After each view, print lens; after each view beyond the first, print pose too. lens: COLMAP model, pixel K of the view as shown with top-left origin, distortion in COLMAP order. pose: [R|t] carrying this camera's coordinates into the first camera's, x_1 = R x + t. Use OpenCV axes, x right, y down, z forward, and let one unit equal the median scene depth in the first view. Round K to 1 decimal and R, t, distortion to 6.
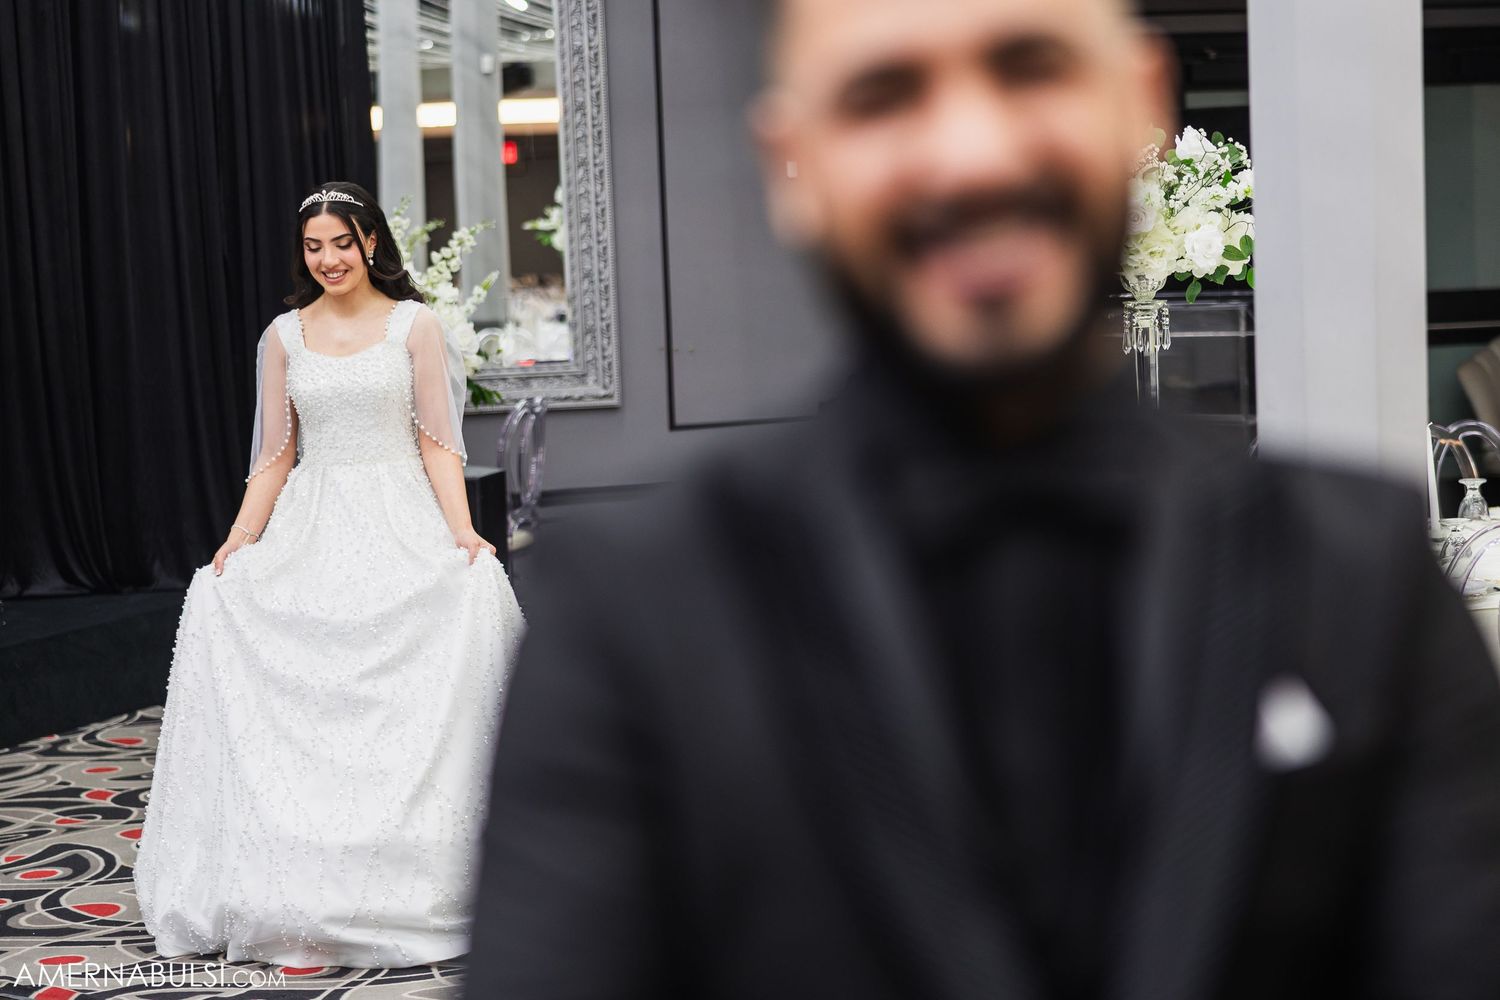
lens RADIAL K [[2754.3, 0, 745.3], [0, 2754.3, 523.4], [0, 0, 1]] dist [-0.003278, -0.020429]
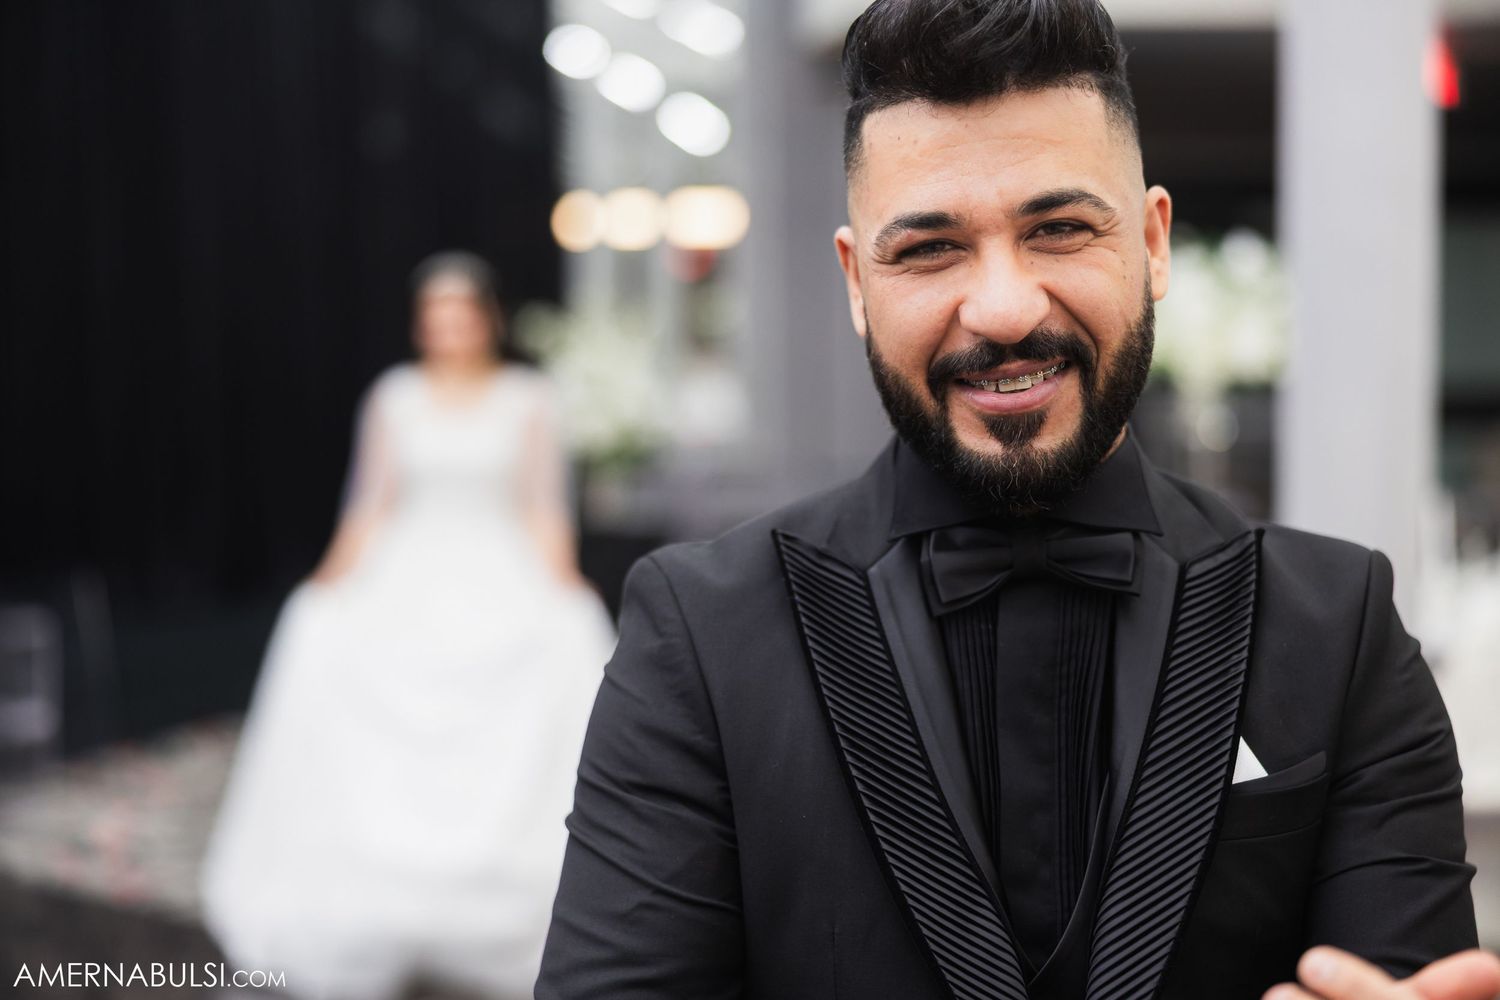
lens RADIAL K [[6039.1, 0, 750.0], [0, 6039.1, 500.0], [0, 0, 1]] dist [-10.953774, -0.047609]
pose [[0.998525, 0.051858, -0.016060, 0.011684], [-0.052155, 0.998464, -0.018691, 0.012276], [0.015066, 0.019501, 0.999696, -1.486126]]
